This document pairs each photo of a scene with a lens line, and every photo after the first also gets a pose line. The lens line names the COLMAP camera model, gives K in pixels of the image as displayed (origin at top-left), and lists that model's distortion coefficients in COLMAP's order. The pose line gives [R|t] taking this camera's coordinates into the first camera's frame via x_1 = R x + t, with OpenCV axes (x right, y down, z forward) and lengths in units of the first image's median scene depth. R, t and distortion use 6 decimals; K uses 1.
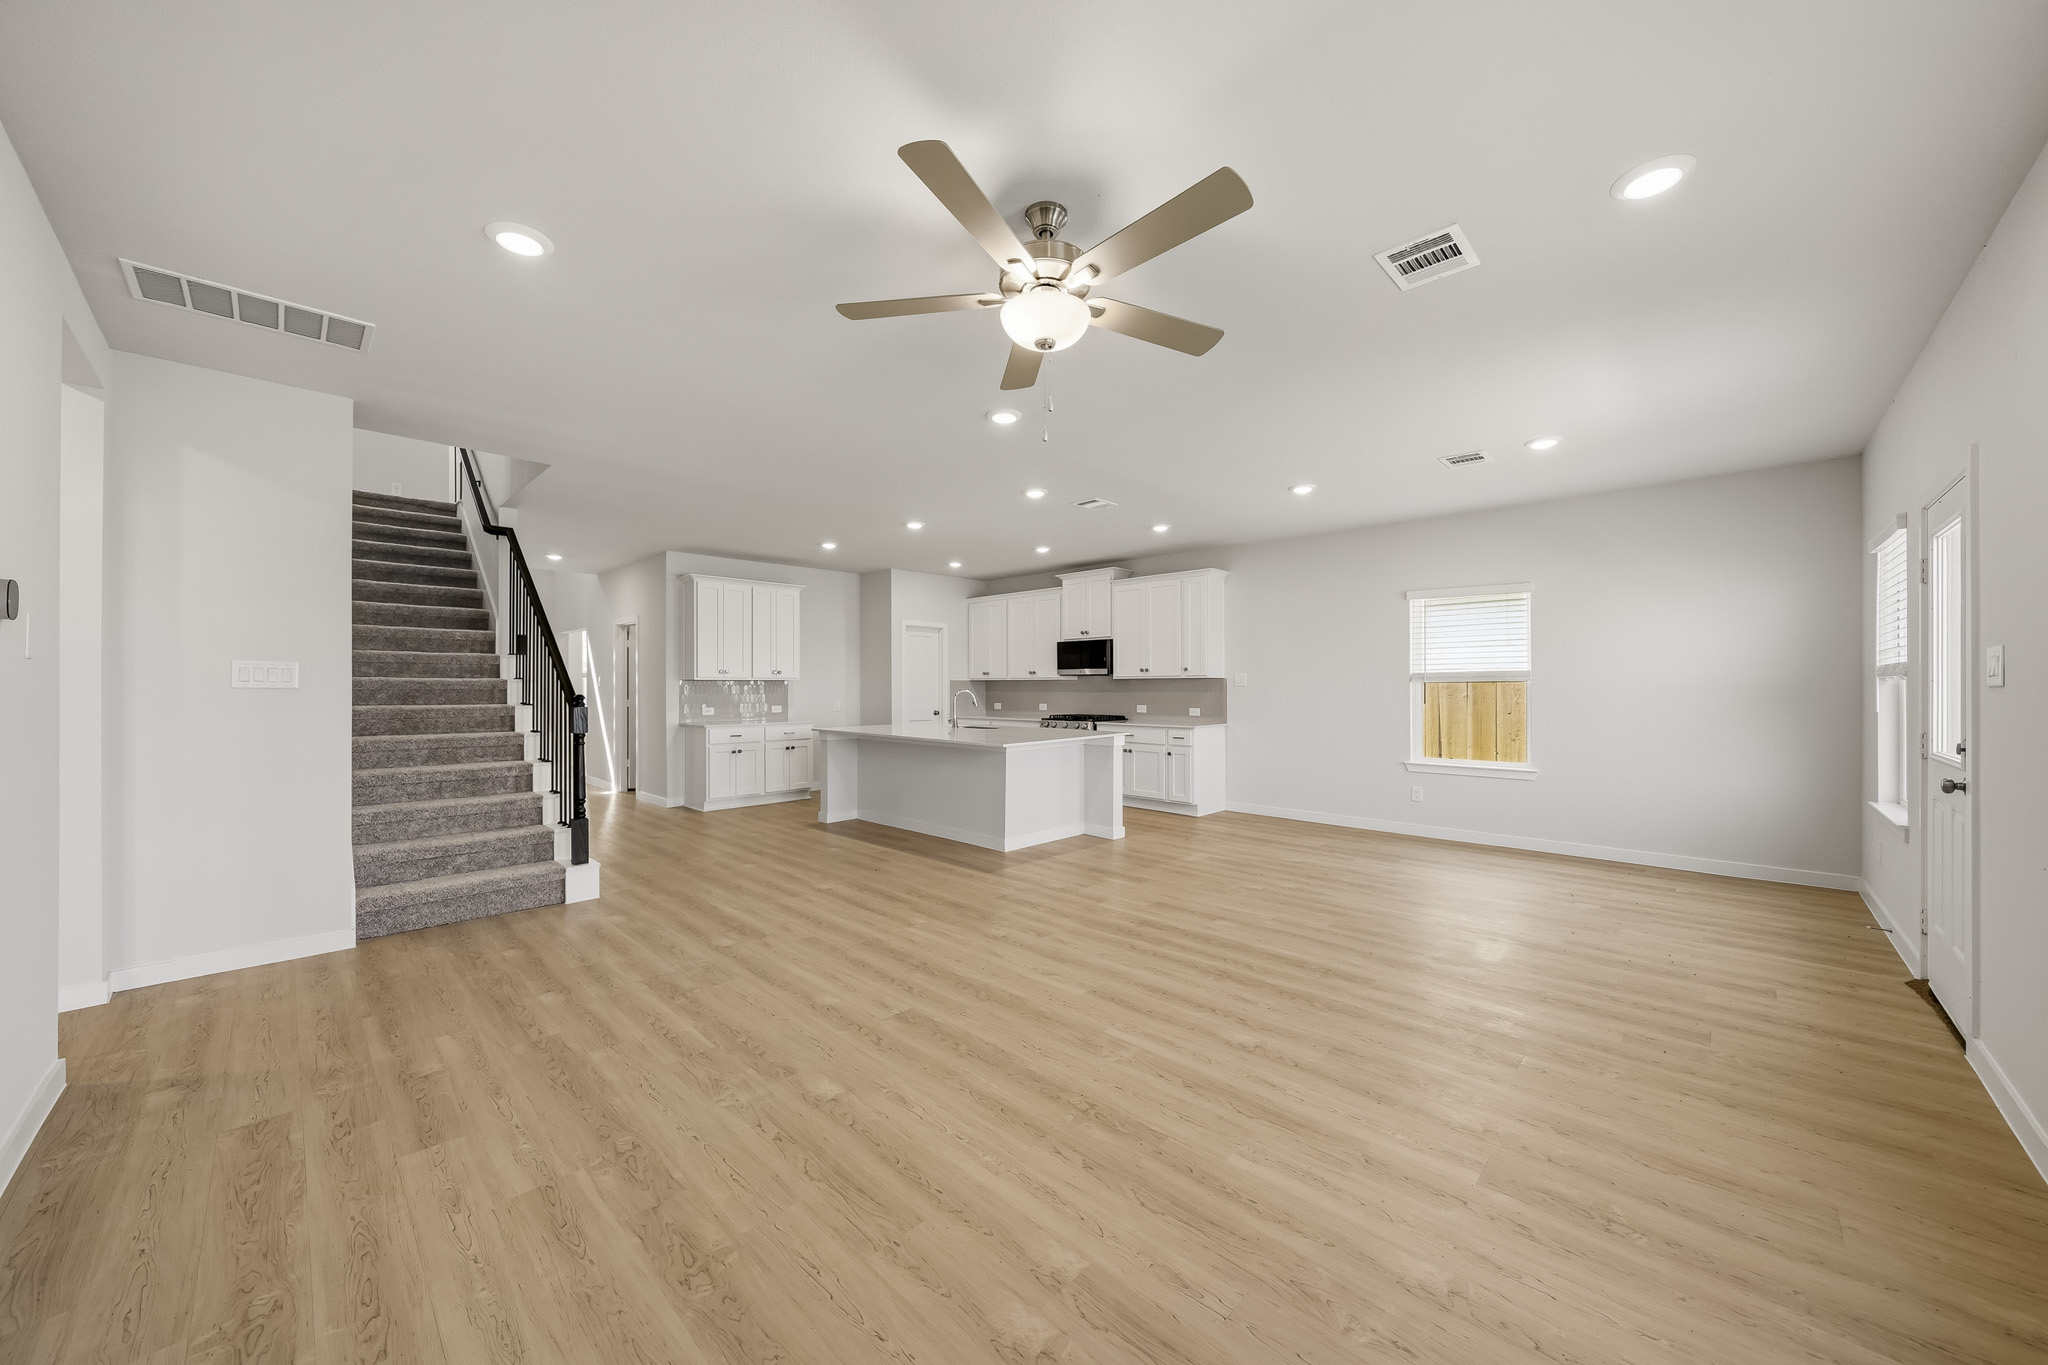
lens RADIAL K [[728.3, 0, 1026.3], [0, 728.3, 680.7], [0, 0, 1]] dist [-0.000099, 0.000017]
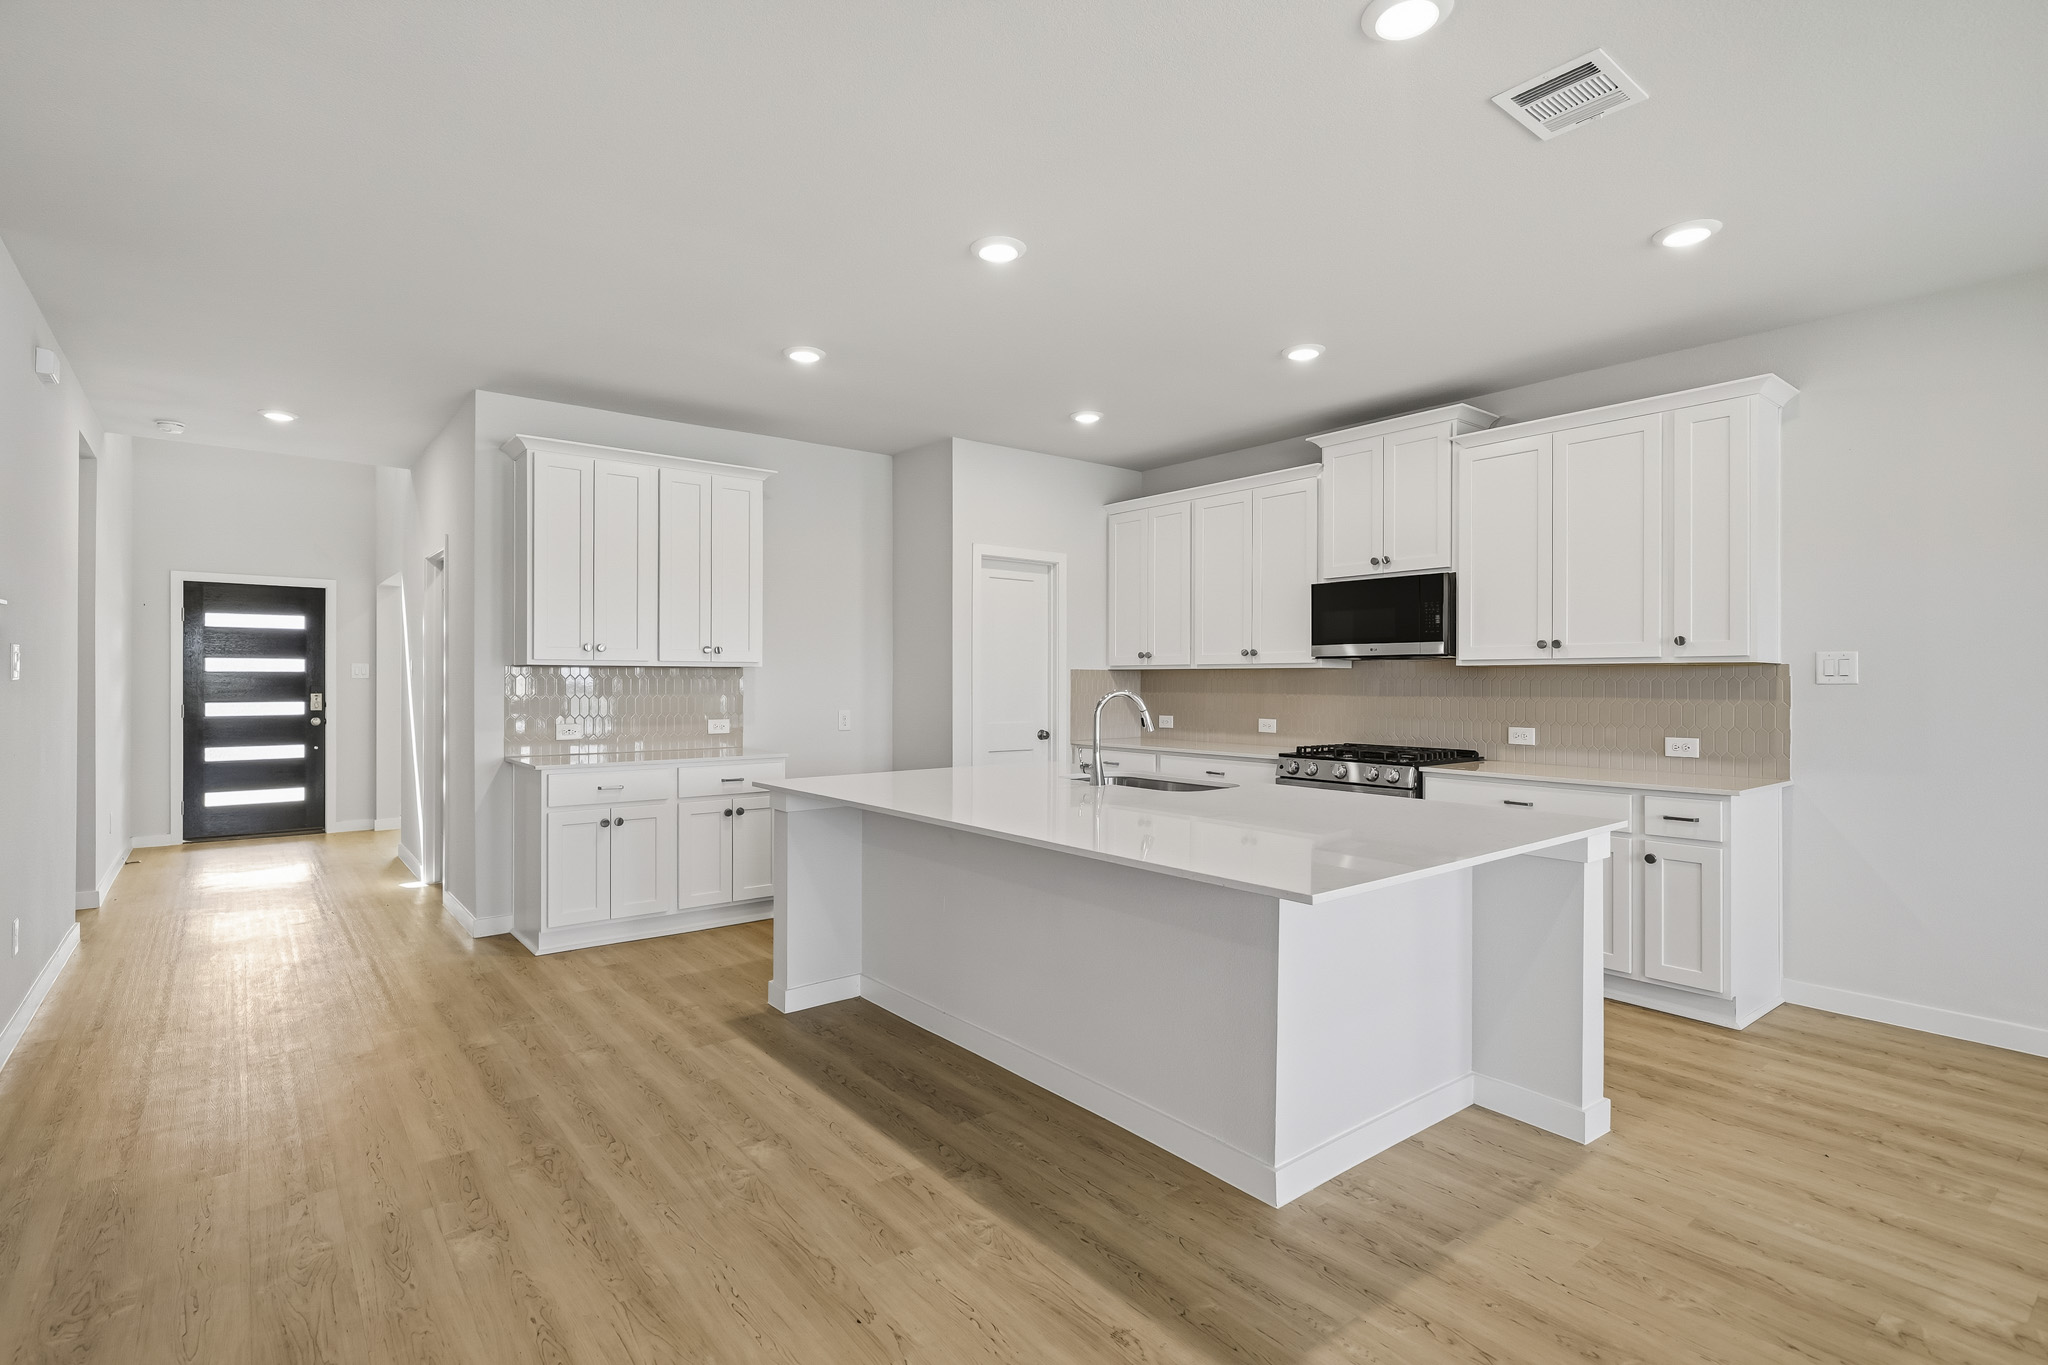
lens RADIAL K [[987.0, 0, 1024.0], [0, 987.0, 682.5], [0, 0, 1]] dist [0.004175, 0.000309]
pose [[0.991199, 0.004855, -0.132292, -0.060711], [-0.003716, 0.999954, 0.008857, 0.003603], [0.132329, -0.008288, 0.991171, 0.421928]]
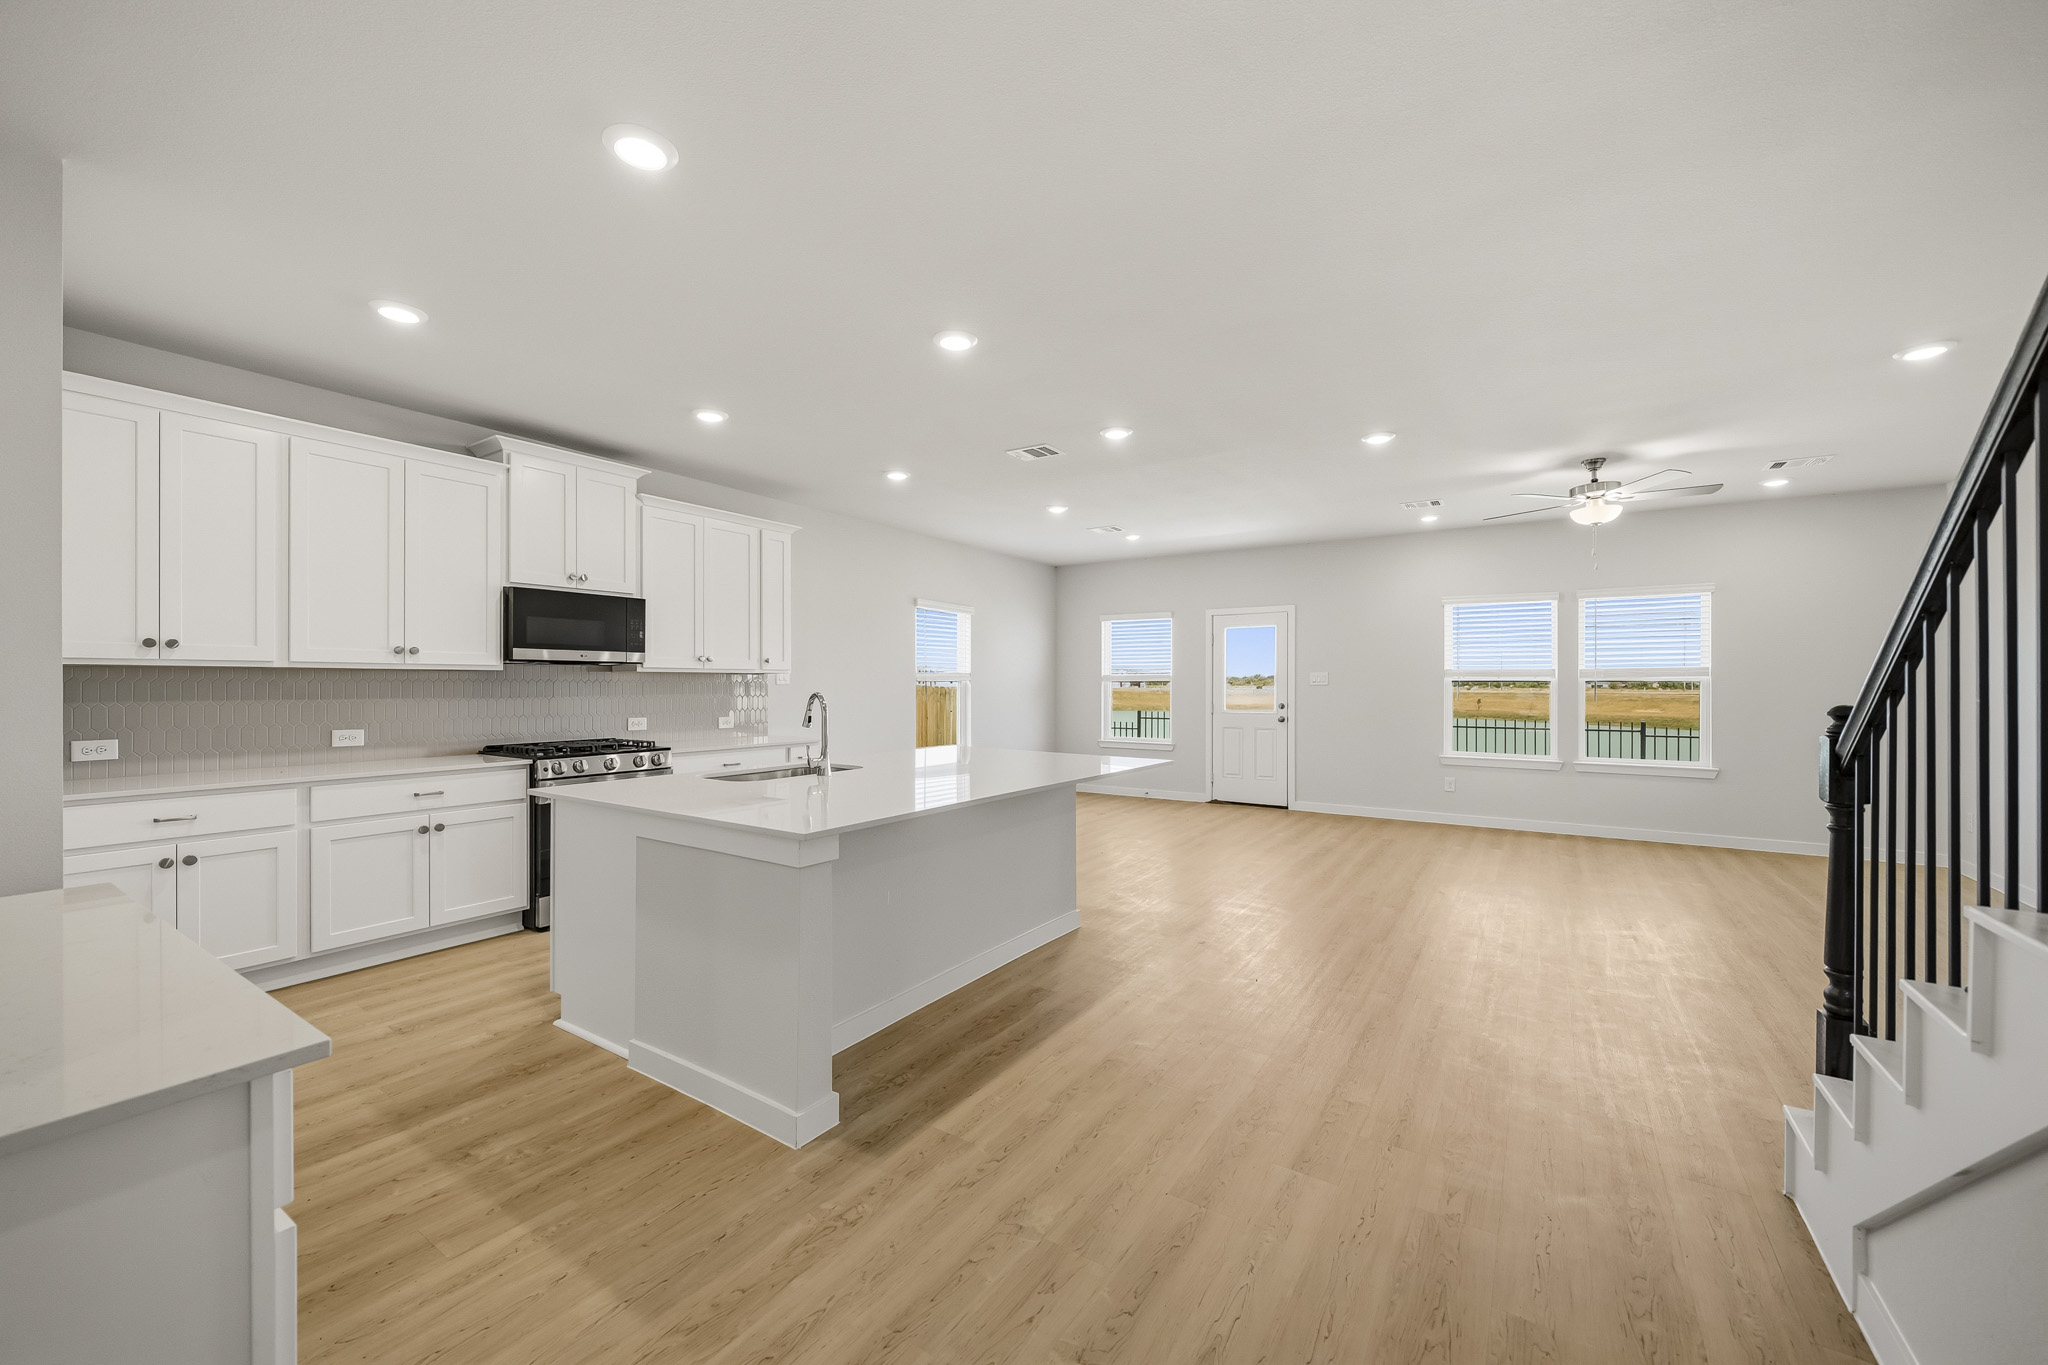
lens RADIAL K [[774.6, 0, 1016.4], [0, 774.6, 682.7], [0, 0, 1]] dist [-0.000759, -0.000162]
pose [[-0.165725, 0.003564, 0.986166, -0.549668], [-0.007451, 0.999960, -0.004866, 0.007200], [-0.986144, -0.008154, -0.165692, 0.881233]]
